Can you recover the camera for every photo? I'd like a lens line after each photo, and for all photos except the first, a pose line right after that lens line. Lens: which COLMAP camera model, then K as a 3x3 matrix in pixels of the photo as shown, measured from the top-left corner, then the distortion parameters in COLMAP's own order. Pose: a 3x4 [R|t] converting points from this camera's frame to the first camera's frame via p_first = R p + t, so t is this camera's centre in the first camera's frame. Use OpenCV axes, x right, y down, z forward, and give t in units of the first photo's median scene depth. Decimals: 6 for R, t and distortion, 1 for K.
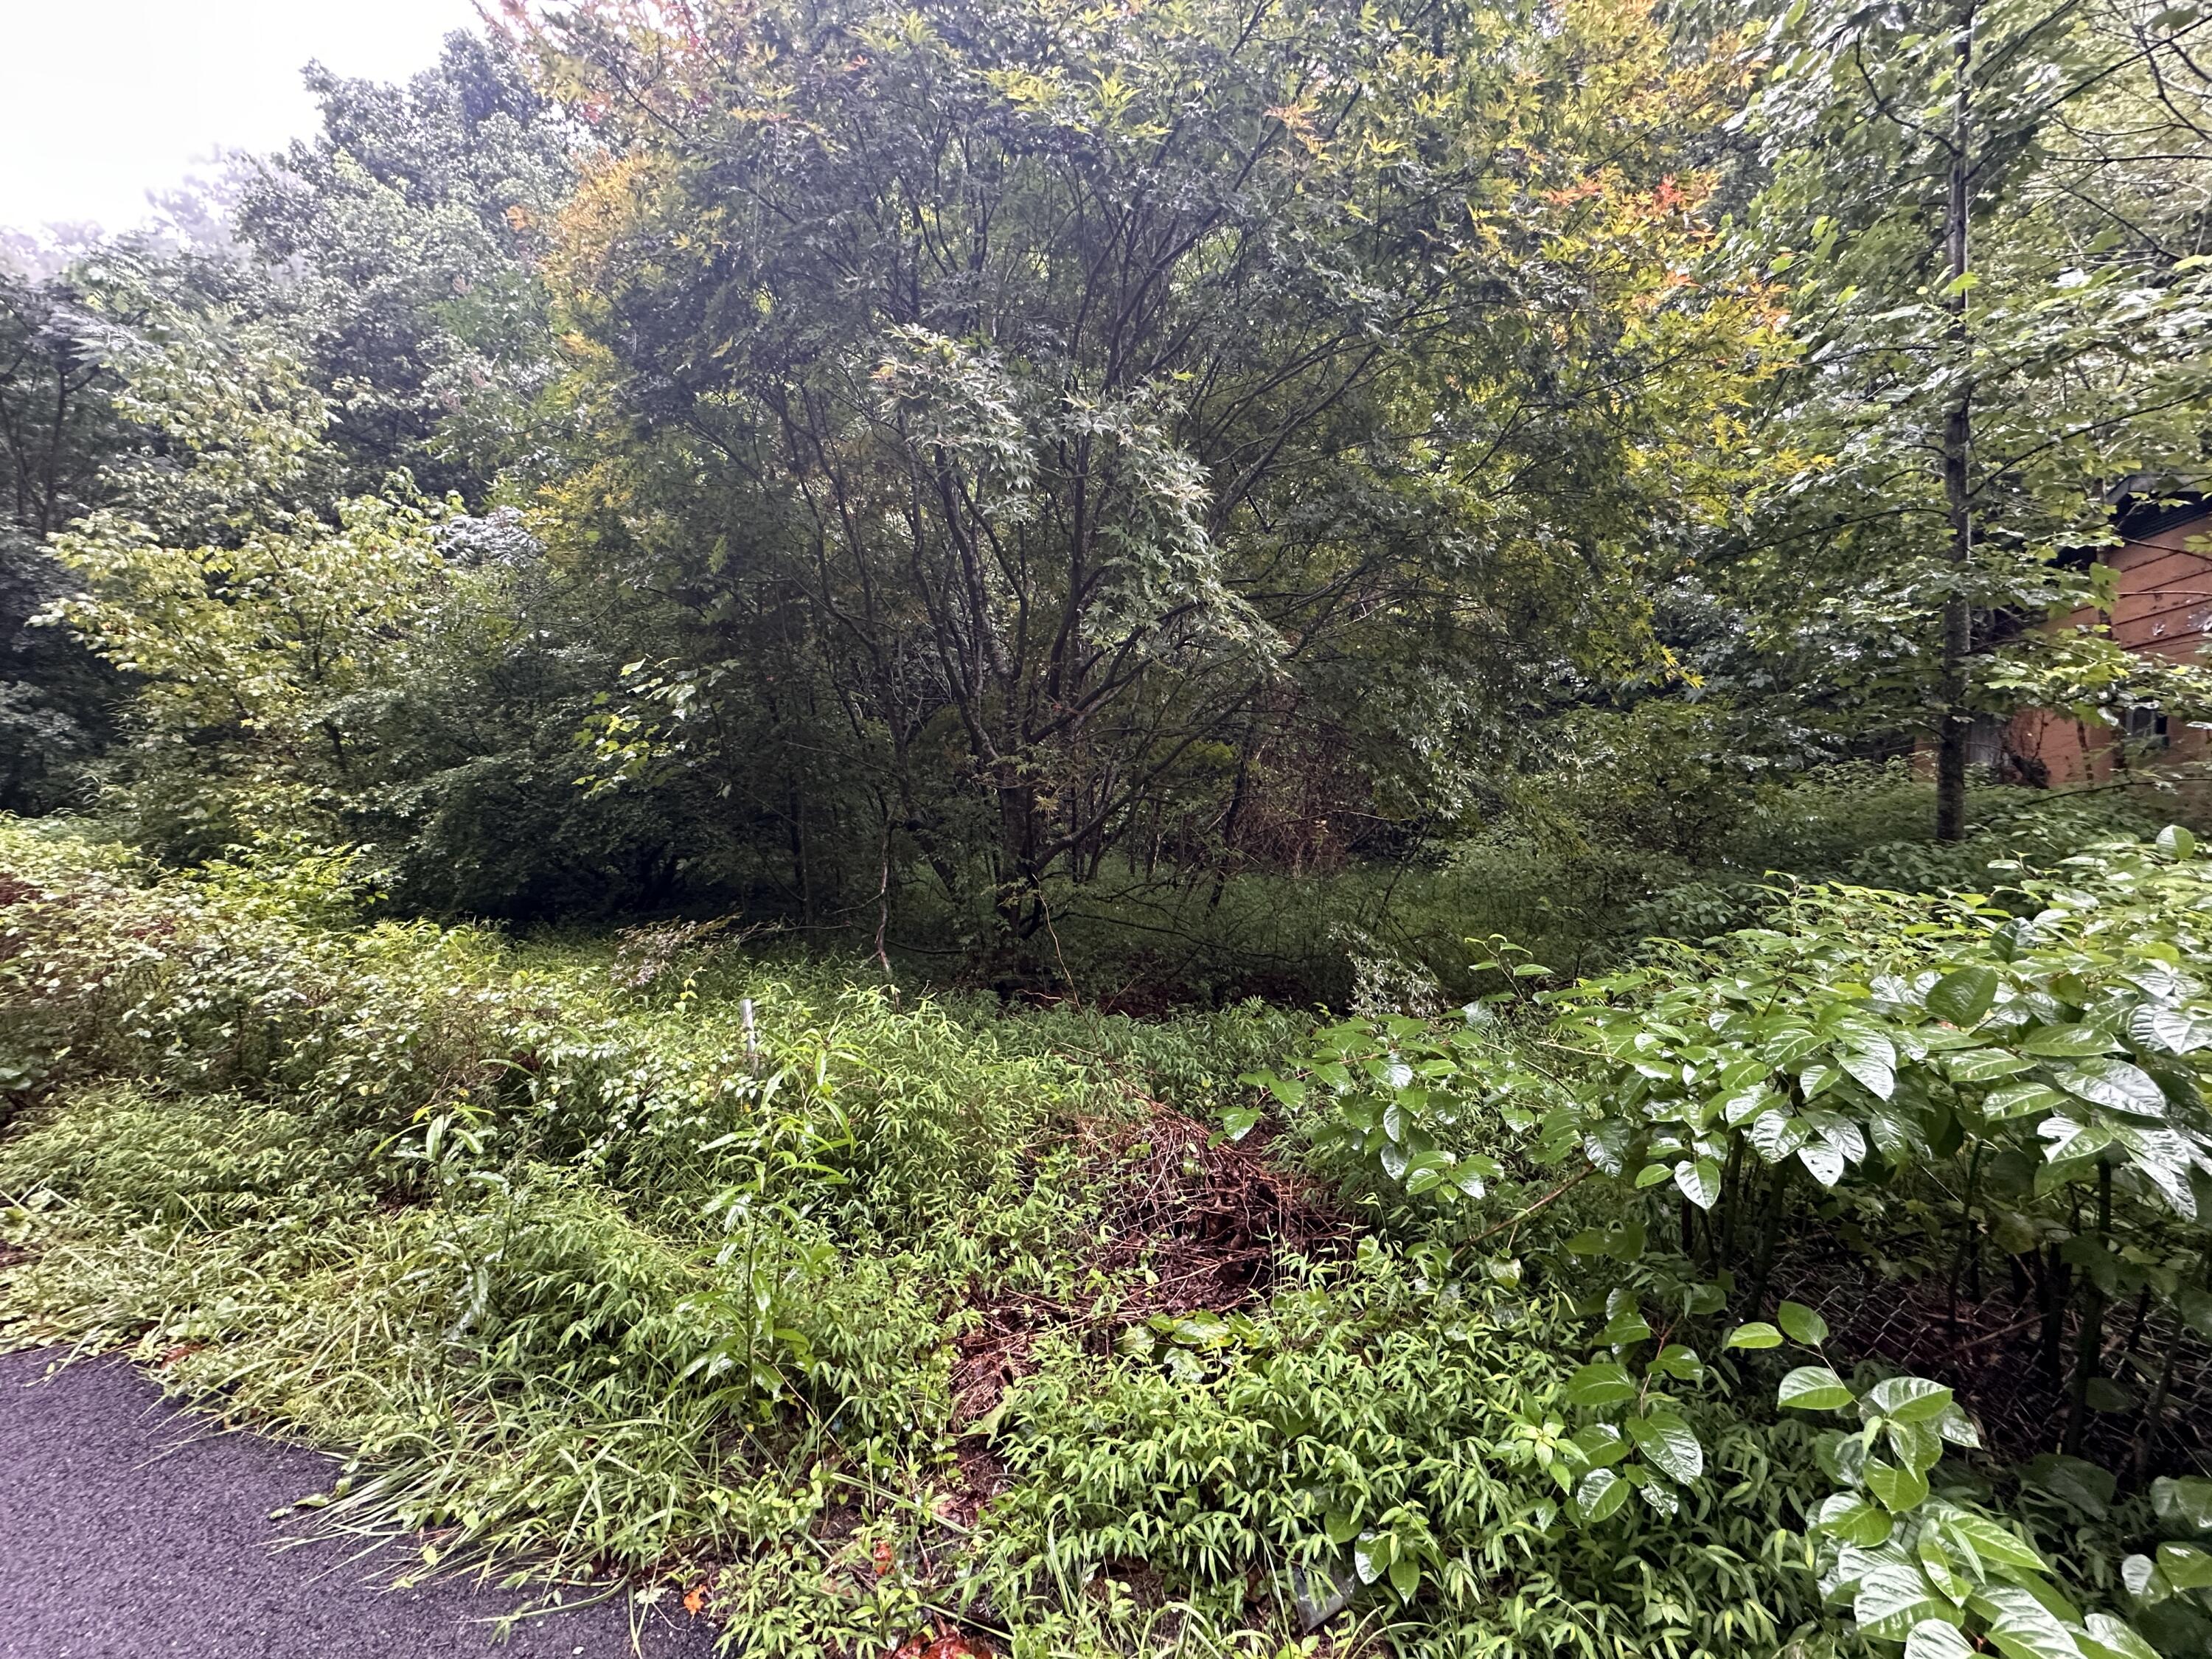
lens RADIAL K [[890.0, 0, 1107.1], [0, 890.0, 832.0], [0, 0, 1]] dist [-0.000184, 0.000158]
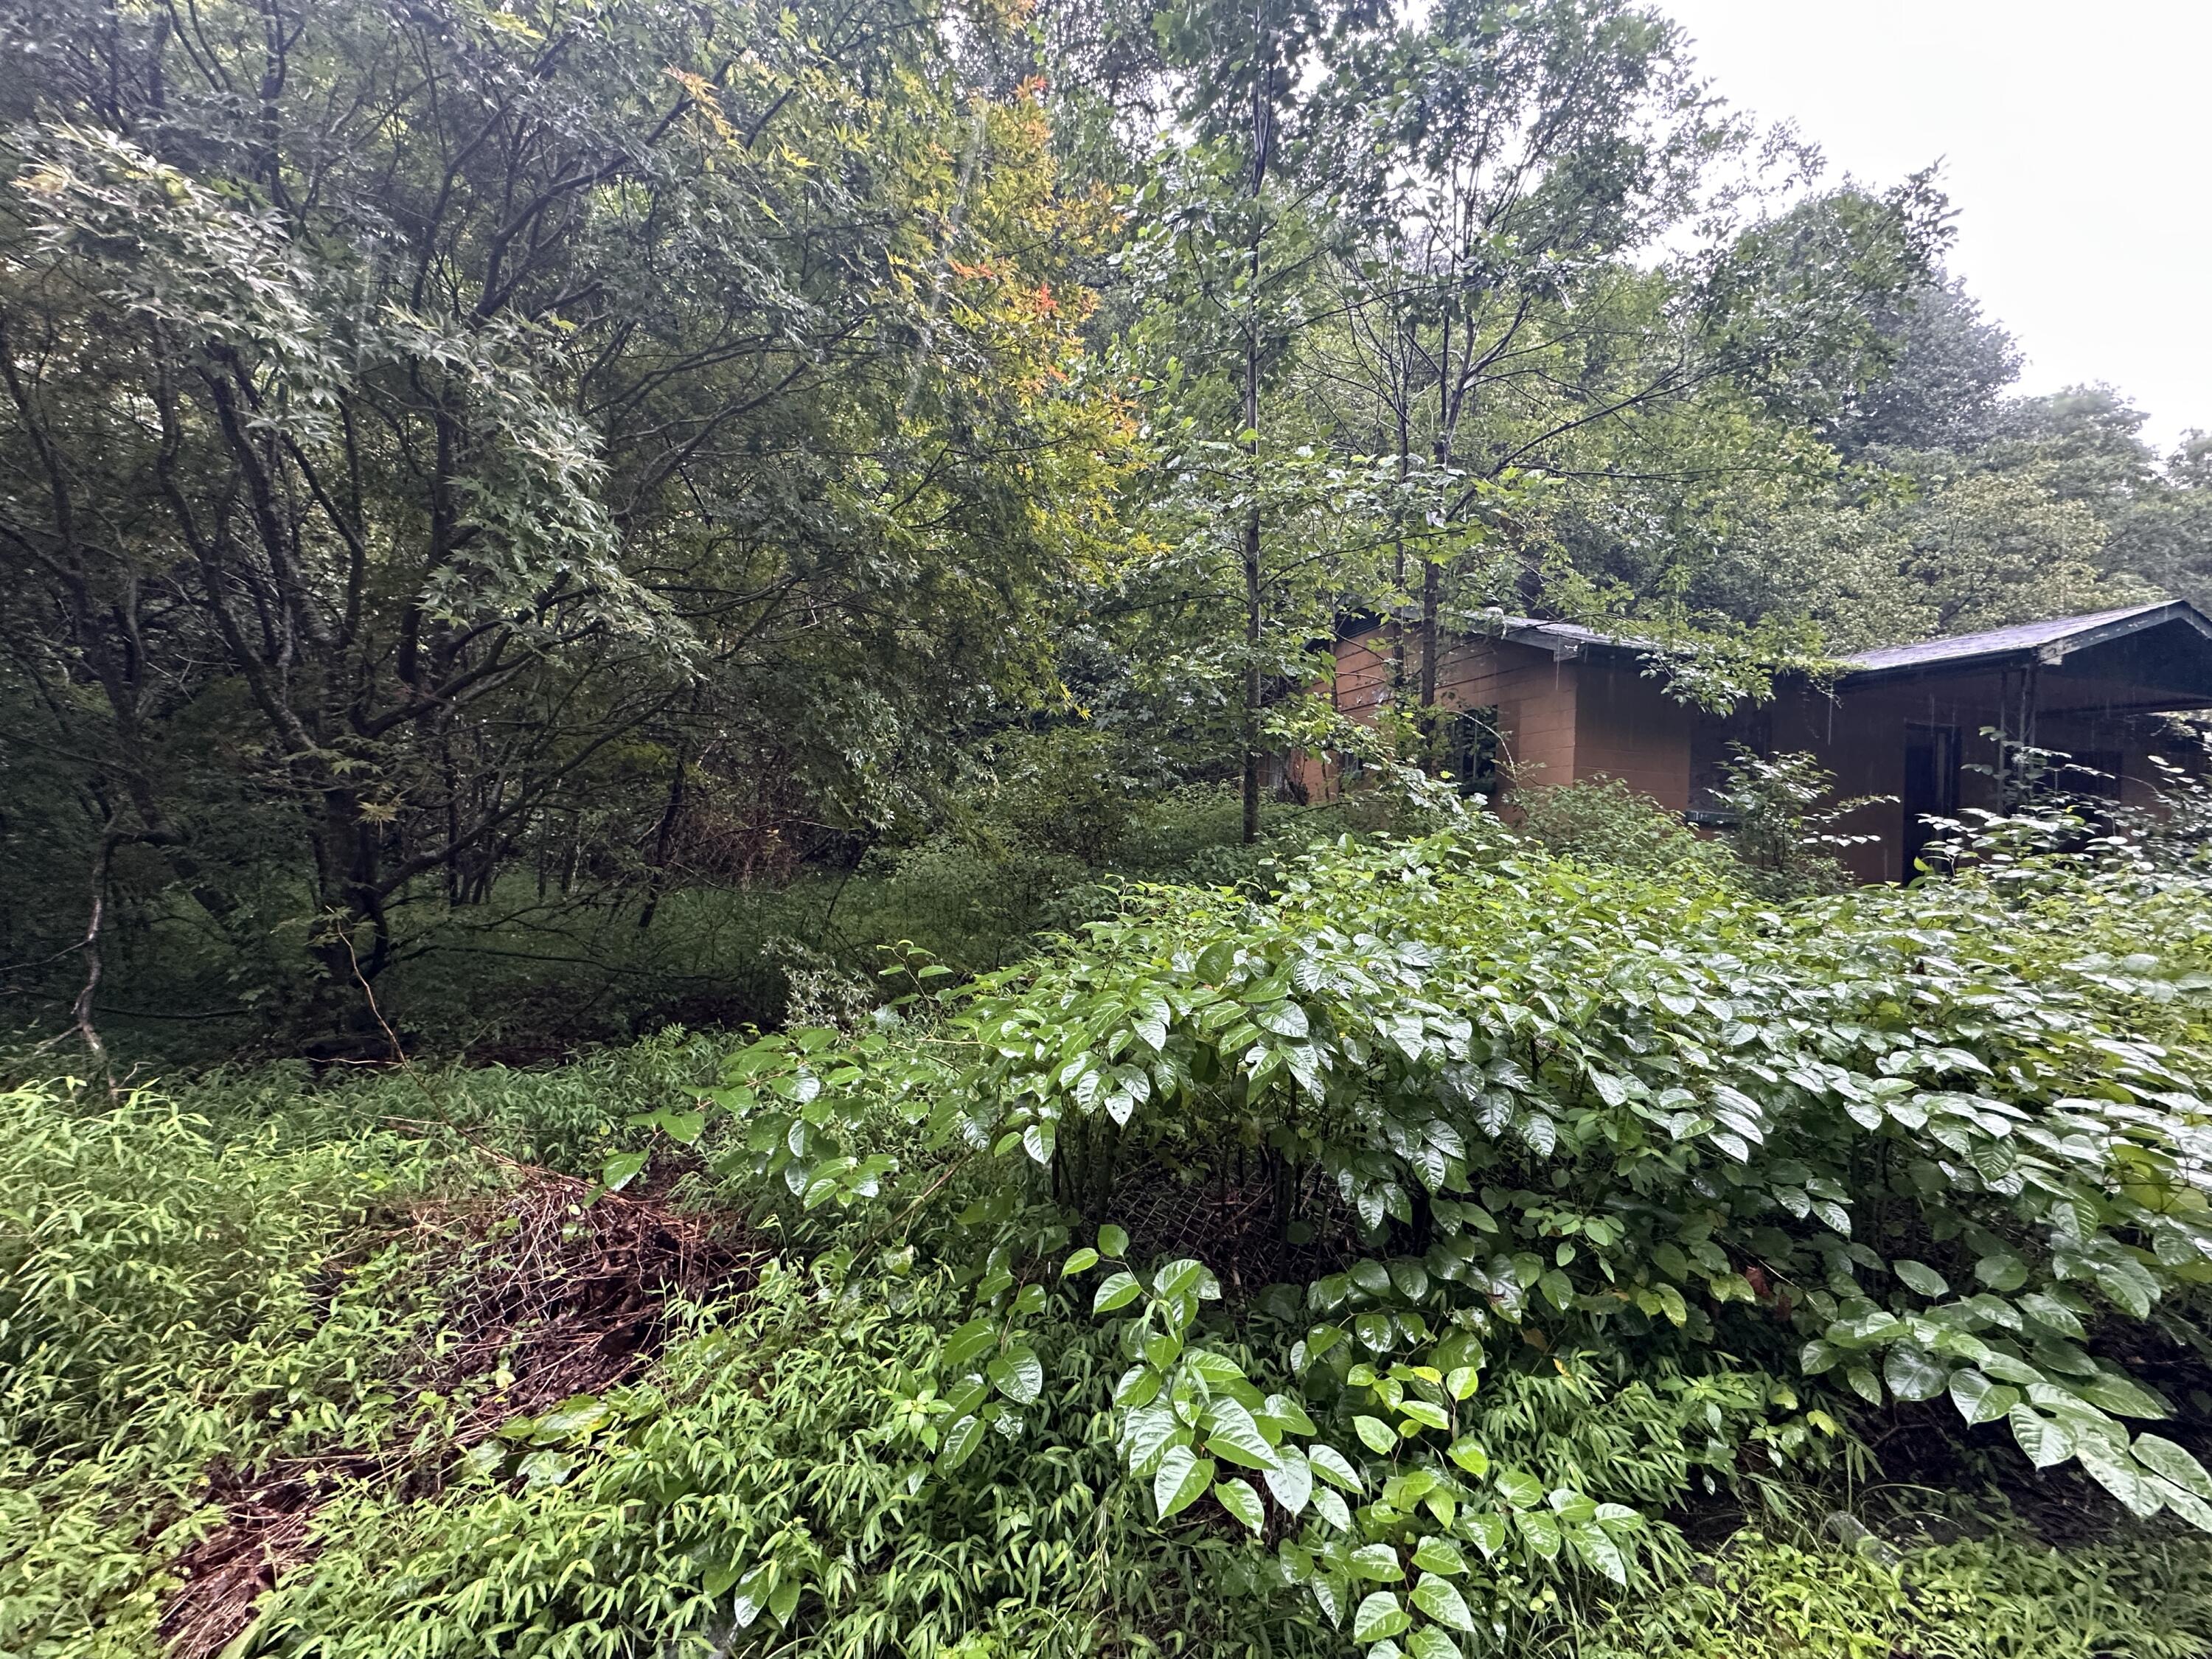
lens RADIAL K [[890.0, 0, 1107.1], [0, 890.0, 832.0], [0, 0, 1]] dist [-0.000184, 0.000158]
pose [[0.832268, -0.004777, 0.554353, 0.058967], [0.010008, 0.999929, -0.006409, -0.005501], [-0.554283, 0.010882, 0.832257, -0.022395]]
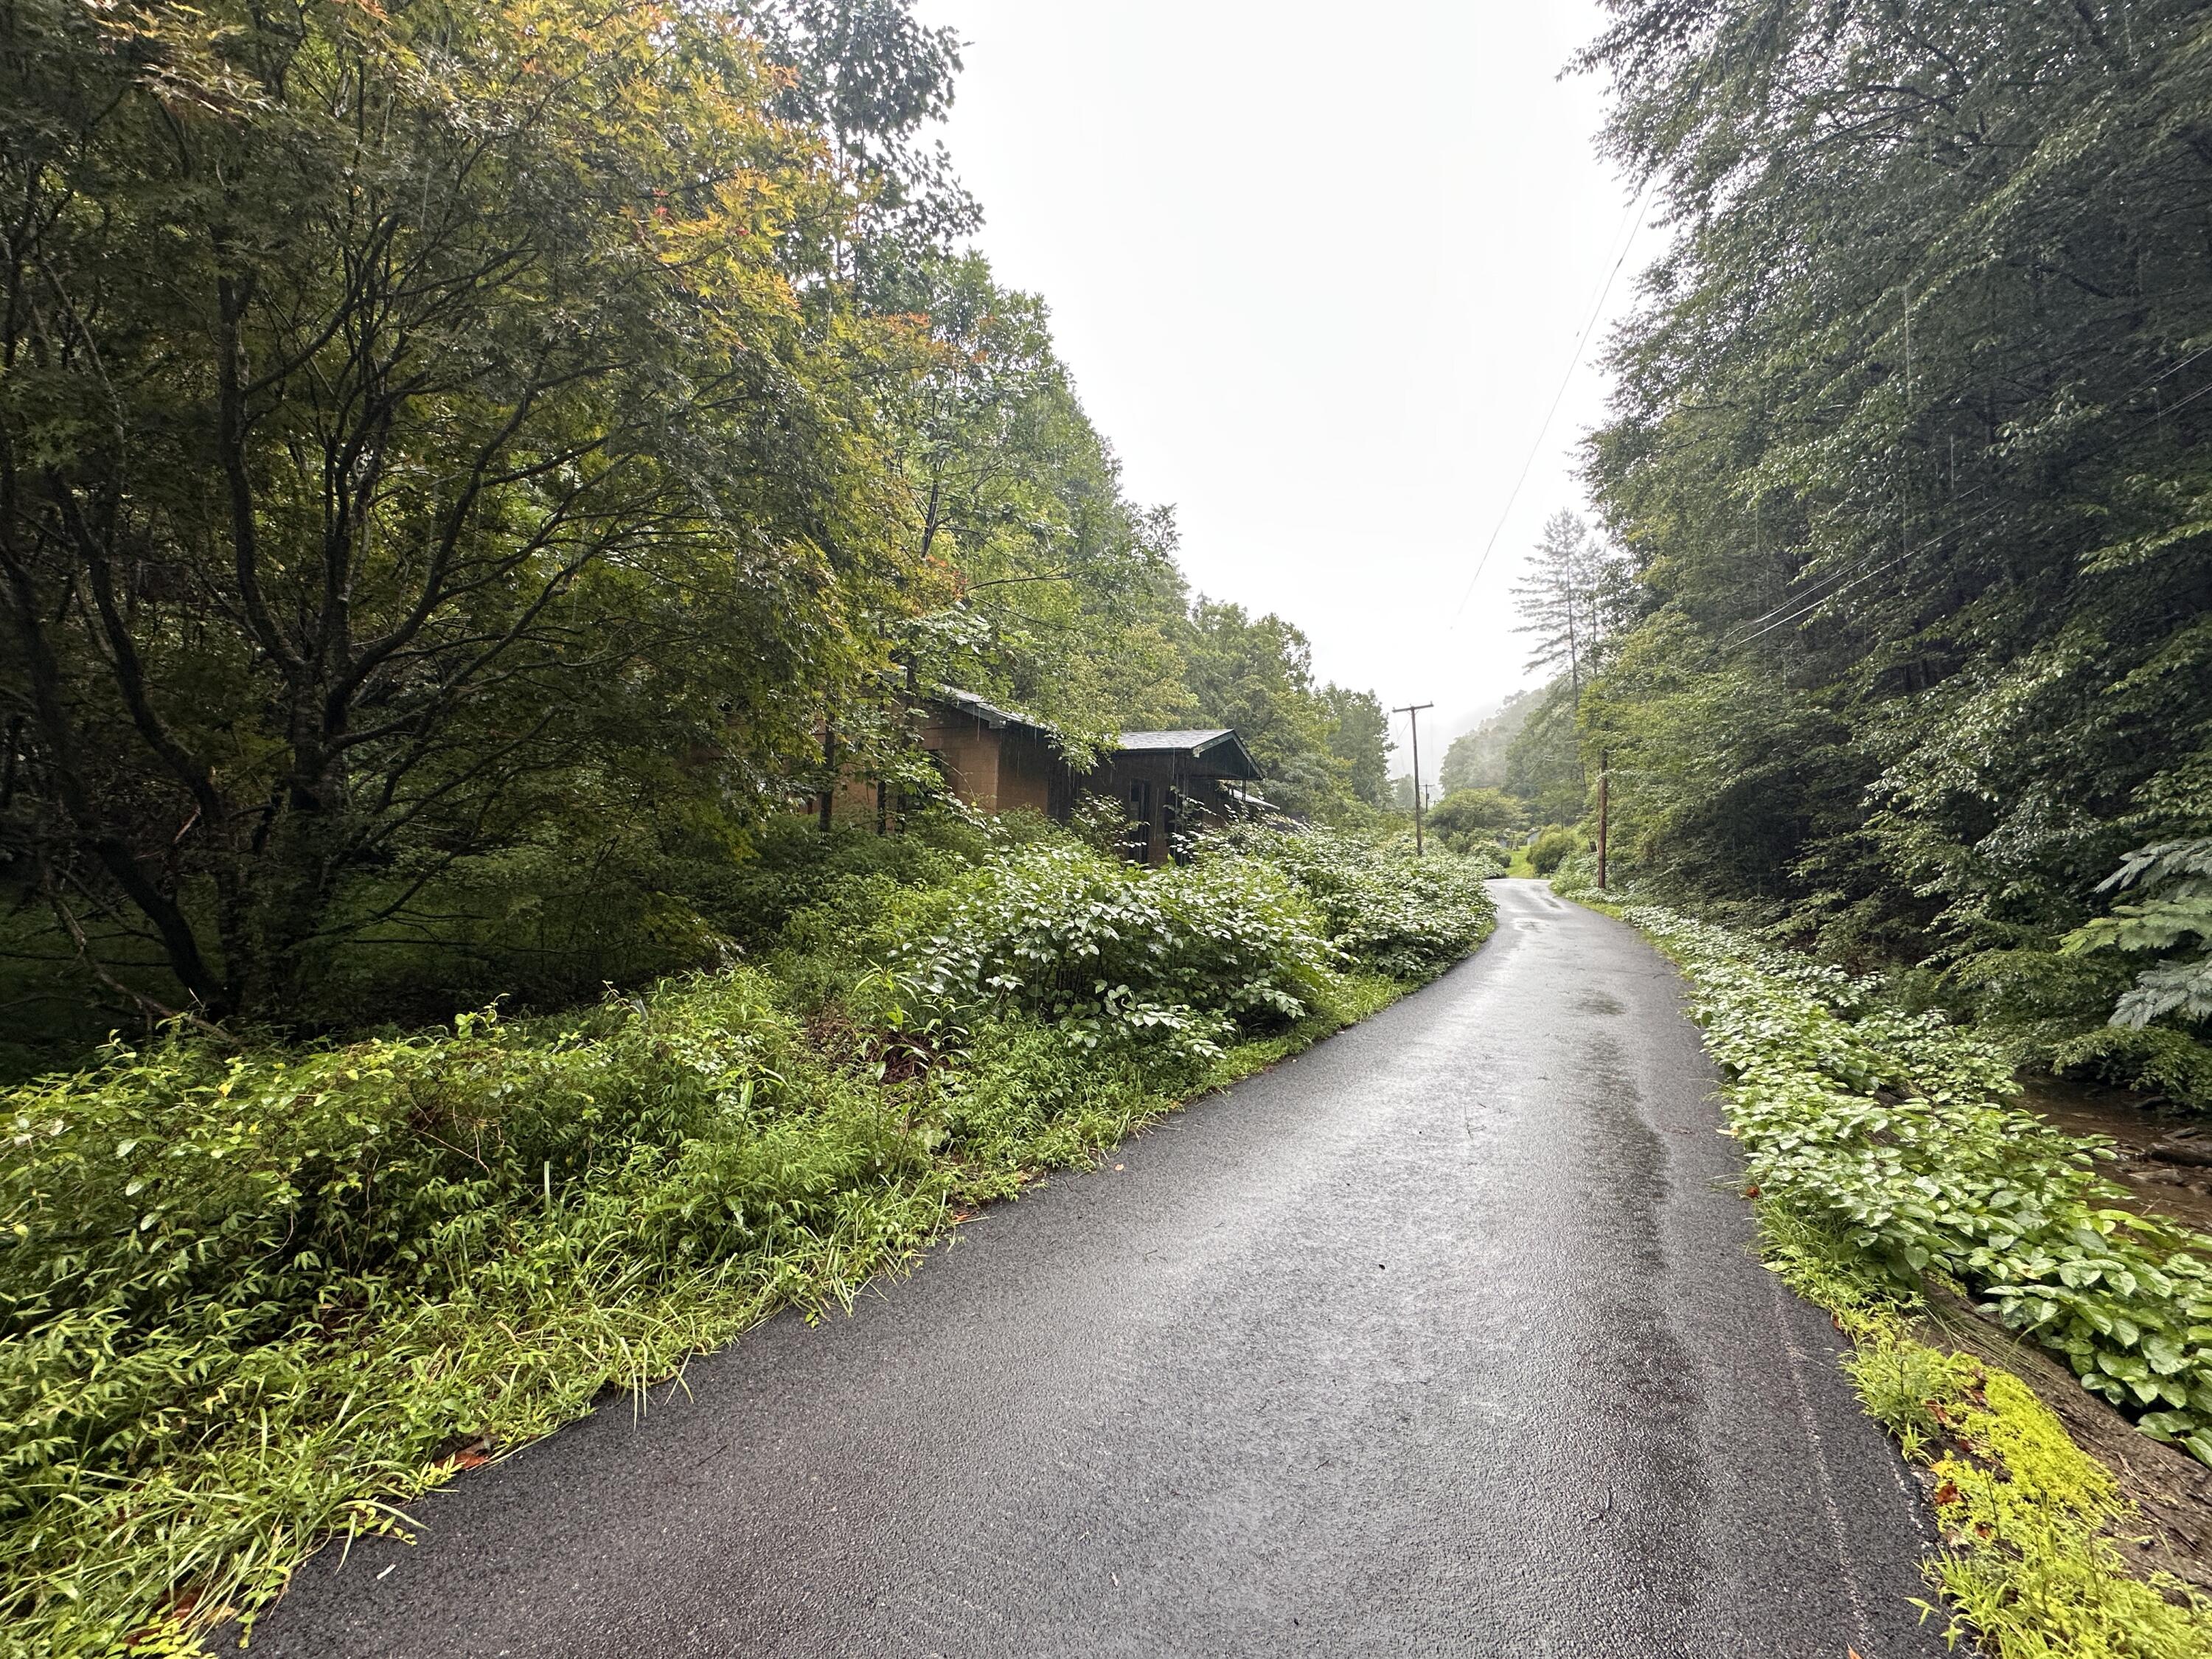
lens RADIAL K [[890.0, 0, 1107.1], [0, 890.0, 832.0], [0, 0, 1]] dist [-0.000184, 0.000158]
pose [[0.189836, 0.003181, 0.981811, -1.612377], [-0.000418, 0.999995, -0.003159, -0.032762], [-0.981816, 0.000190, 0.189836, 0.162286]]
